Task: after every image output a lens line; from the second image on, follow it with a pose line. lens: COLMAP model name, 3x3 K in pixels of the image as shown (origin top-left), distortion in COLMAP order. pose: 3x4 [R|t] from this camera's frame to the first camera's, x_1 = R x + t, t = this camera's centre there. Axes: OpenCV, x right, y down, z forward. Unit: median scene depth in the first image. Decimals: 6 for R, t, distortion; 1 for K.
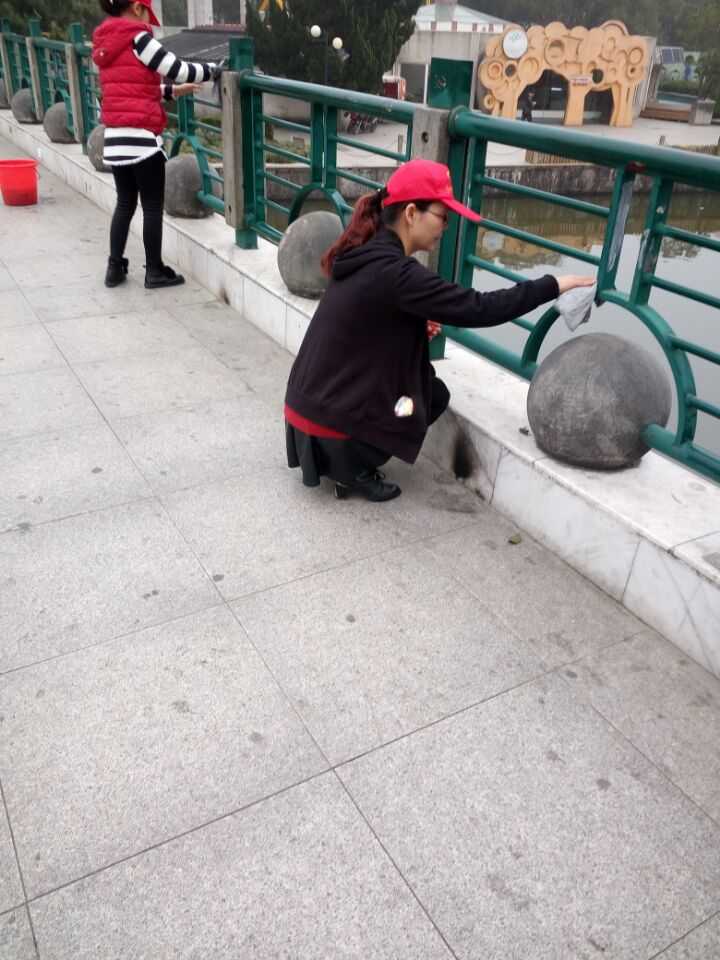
lens RADIAL K [[795.8, 0, 360.0], [0, 795.8, 480.0], [0, 0, 1]] dist [-0.137406, 0.210391]
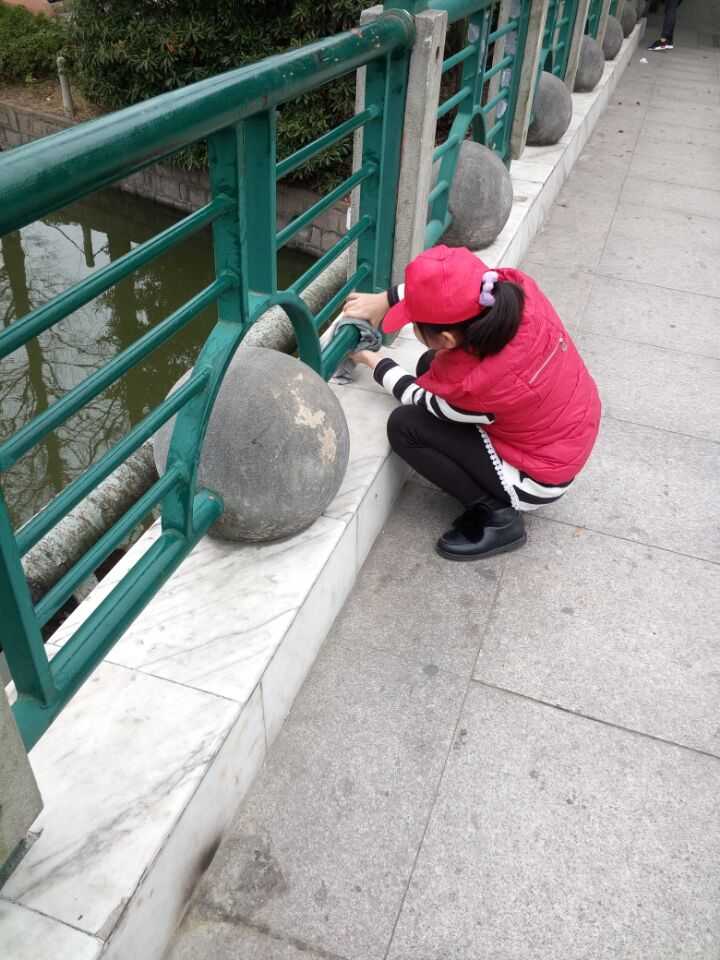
lens RADIAL K [[795.8, 0, 360.0], [0, 795.8, 480.0], [0, 0, 1]] dist [-0.137406, 0.210391]
pose [[-0.642489, -0.521438, 0.561526, -0.689495], [0.316230, 0.487057, 0.814110, -1.210853], [-0.698002, 0.700627, -0.148034, 2.042638]]
